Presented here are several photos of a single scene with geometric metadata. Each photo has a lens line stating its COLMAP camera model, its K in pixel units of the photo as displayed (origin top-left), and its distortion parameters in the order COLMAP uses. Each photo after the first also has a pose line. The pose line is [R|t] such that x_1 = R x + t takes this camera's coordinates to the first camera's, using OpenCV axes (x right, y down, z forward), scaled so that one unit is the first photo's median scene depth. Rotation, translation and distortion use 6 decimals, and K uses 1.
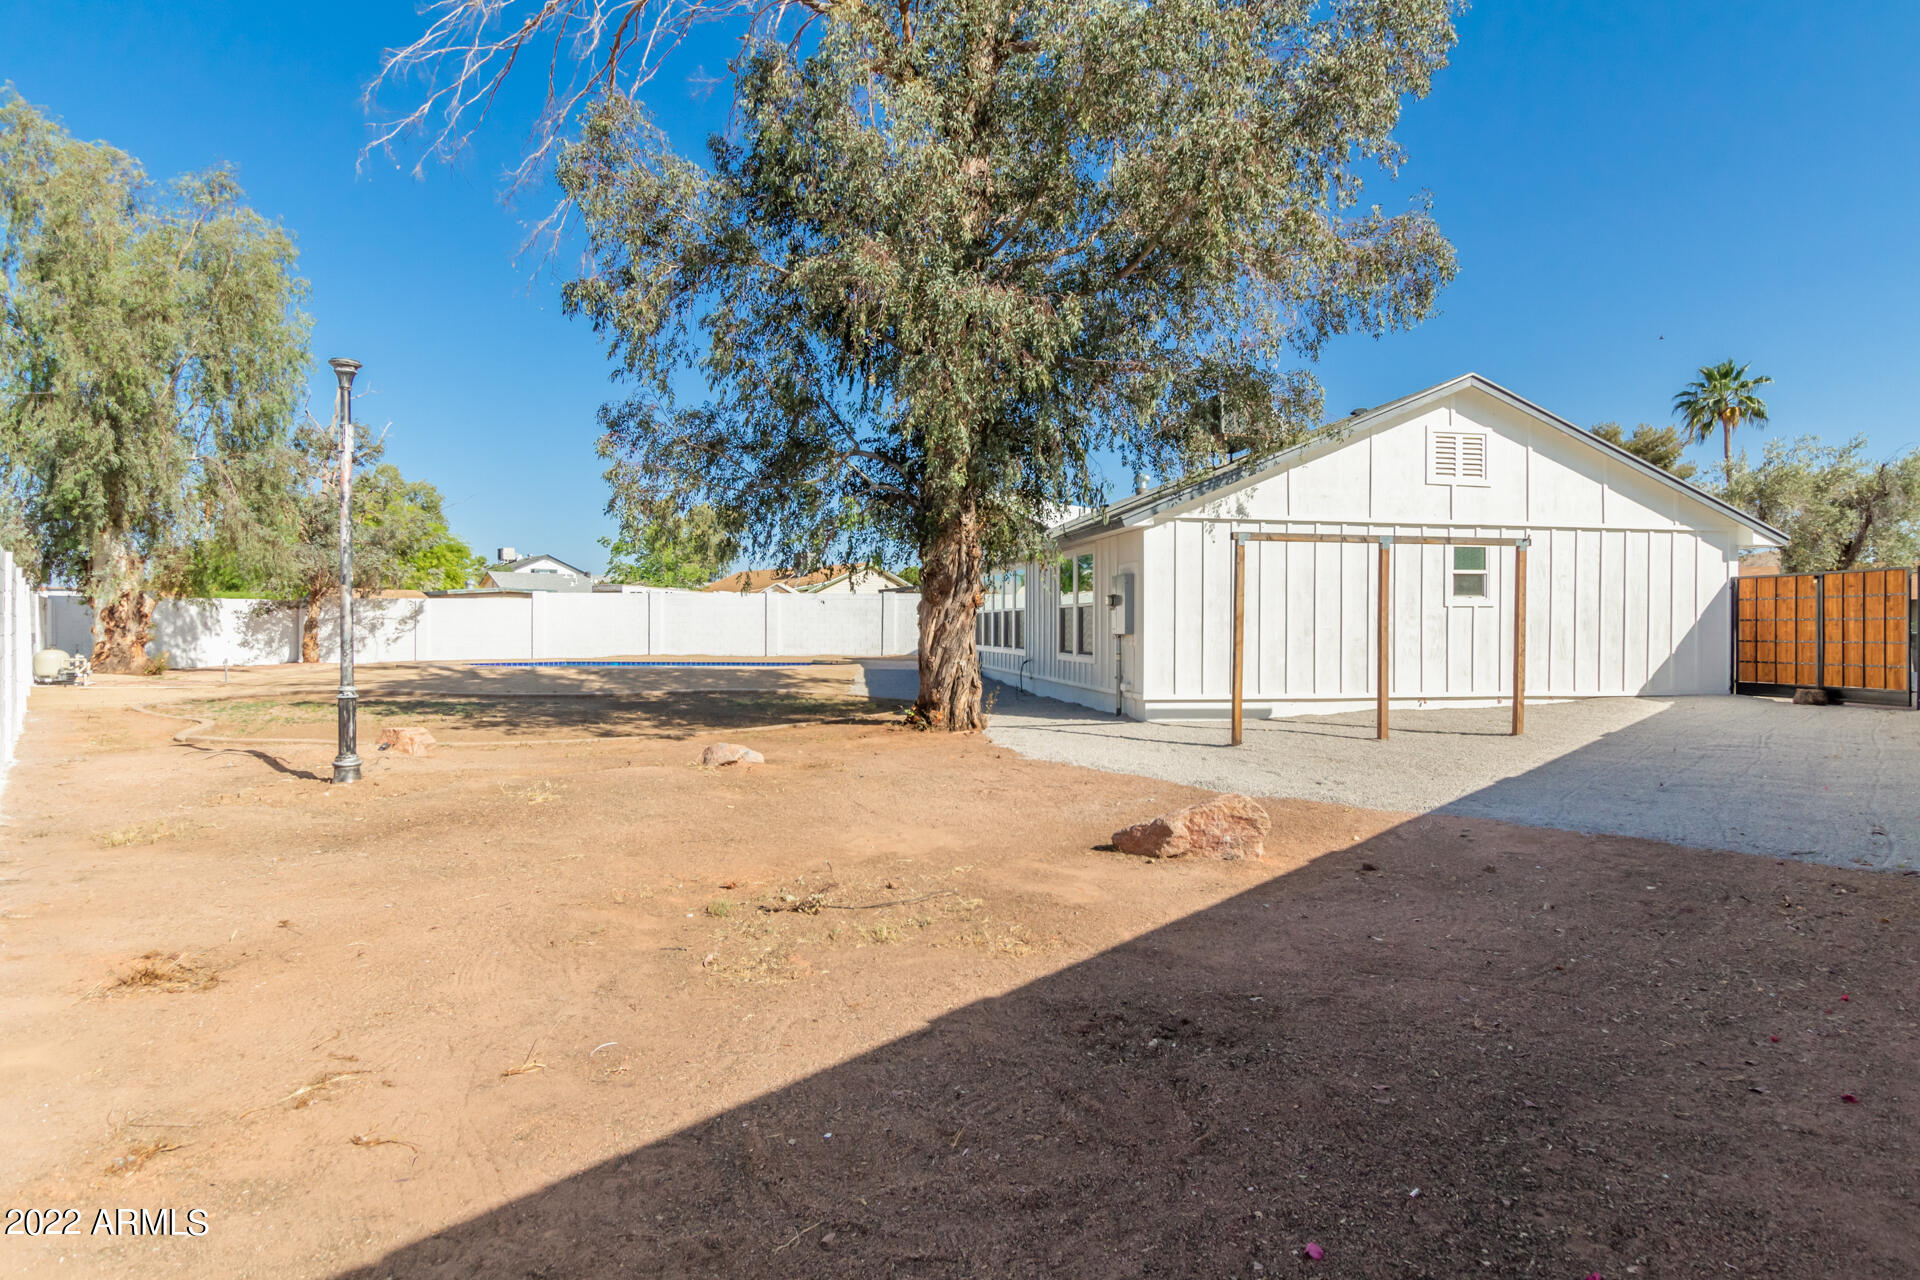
lens RADIAL K [[1099.1, 0, 960.0], [0, 1099.1, 640.0], [0, 0, 1]] dist [-0.009641, -0.000042]
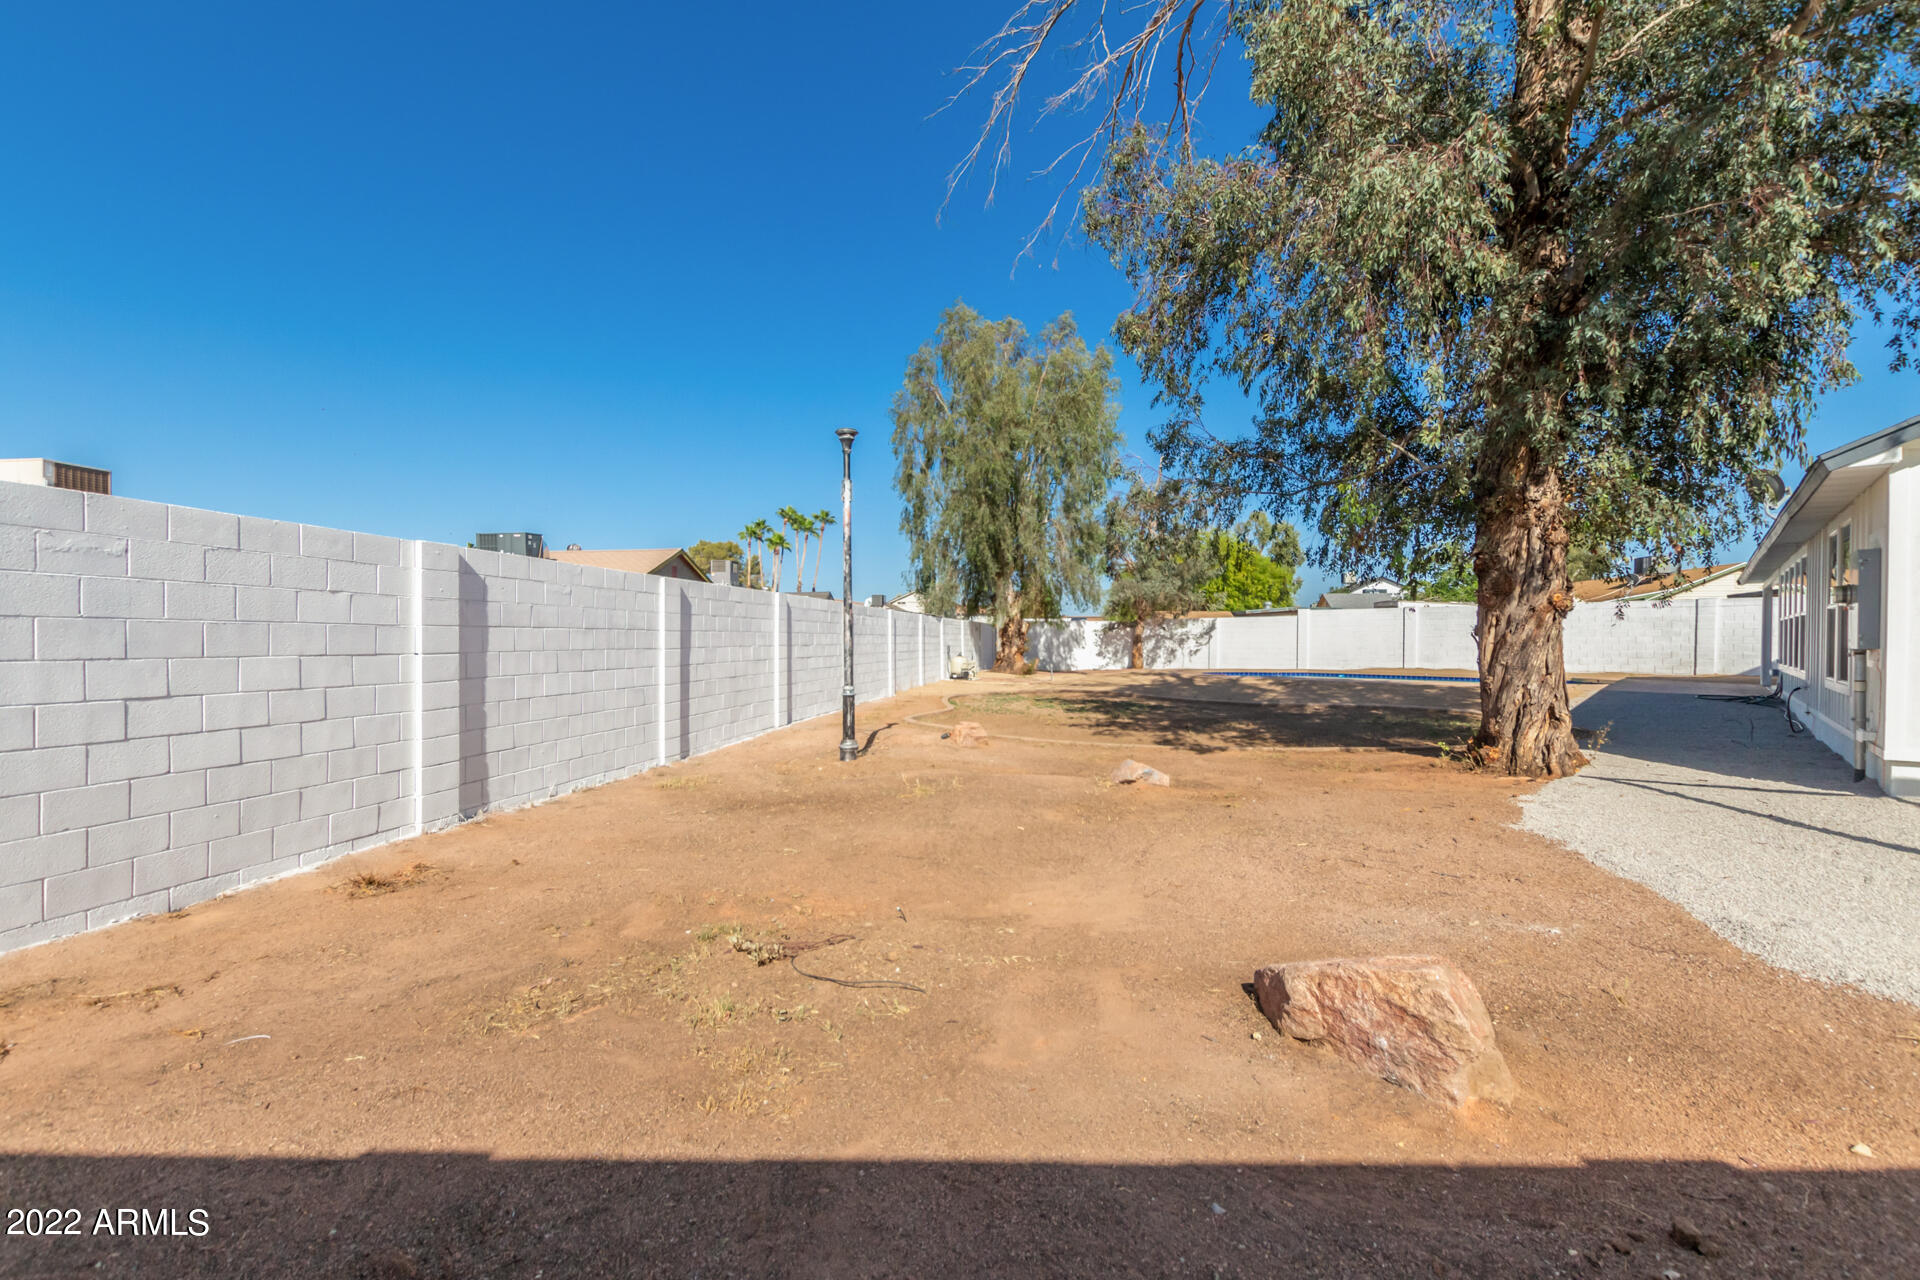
lens RADIAL K [[910.1, 0, 1014.4], [0, 910.1, 641.5], [0, 0, 1]] dist [-0.000108, -0.000303]
pose [[0.629031, -0.001460, -0.777378, 0.253112], [-0.009525, 0.999909, -0.009585, 0.000016], [0.777321, 0.013434, 0.628960, 0.325330]]
